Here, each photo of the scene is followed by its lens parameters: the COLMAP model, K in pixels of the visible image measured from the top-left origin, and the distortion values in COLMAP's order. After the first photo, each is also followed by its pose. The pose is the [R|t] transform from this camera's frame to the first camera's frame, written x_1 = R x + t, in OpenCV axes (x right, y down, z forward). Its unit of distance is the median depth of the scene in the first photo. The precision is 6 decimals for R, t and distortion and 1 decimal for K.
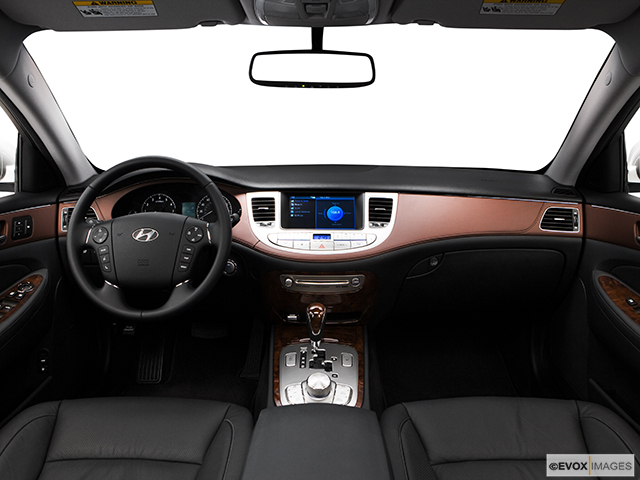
lens RADIAL K [[520.6, 0, 320.0], [0, 520.6, 240.0], [0, 0, 1]] dist [-0.066482, 0.009899]
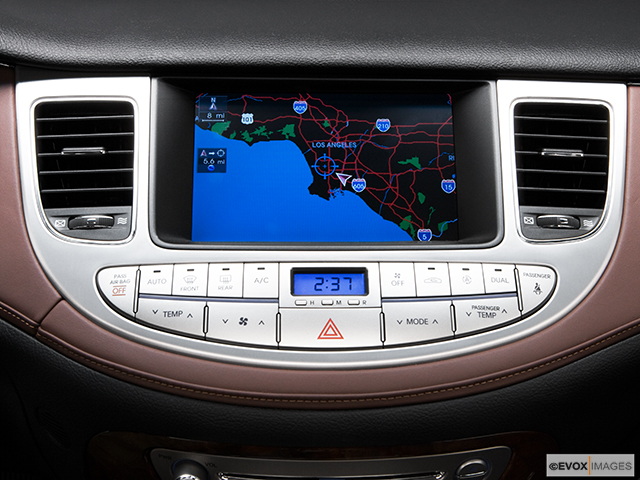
lens RADIAL K [[720.4, 0, 320.7], [0, 720.4, 266.0], [0, 0, 1]] dist [-0.000042, 0.001758]
pose [[0.999404, -0.007065, 0.033782, -0.011109], [0.000426, 0.981276, 0.192605, -0.075197], [-0.034511, -0.192476, 0.980695, 0.685279]]
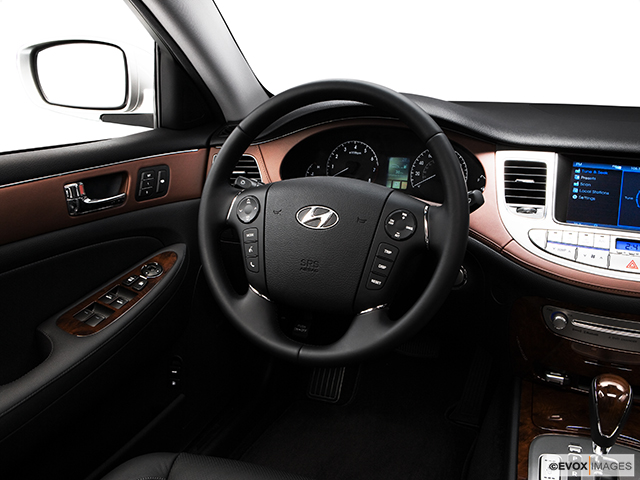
lens RADIAL K [[594.7, 0, 339.1], [0, 594.7, 238.8], [0, 0, 1]] dist [-0.142517, 0.191161]
pose [[0.933722, 0.113545, -0.339516, -0.076609], [-0.081656, 0.990919, 0.106829, -0.051967], [0.348563, -0.072025, 0.934514, 0.340025]]
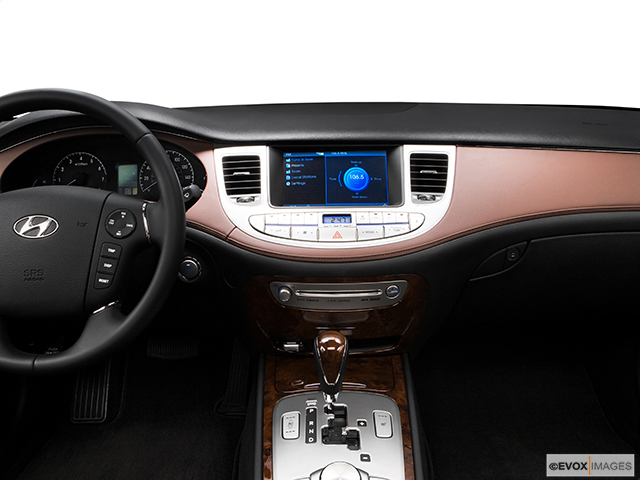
lens RADIAL K [[594.7, 0, 339.1], [0, 594.7, 238.8], [0, 0, 1]] dist [-0.142517, 0.191161]
pose [[0.999461, -0.016845, 0.028184, -0.014124], [0.014745, 0.997215, 0.073113, -0.034118], [-0.029337, -0.072658, 0.996925, 0.298530]]
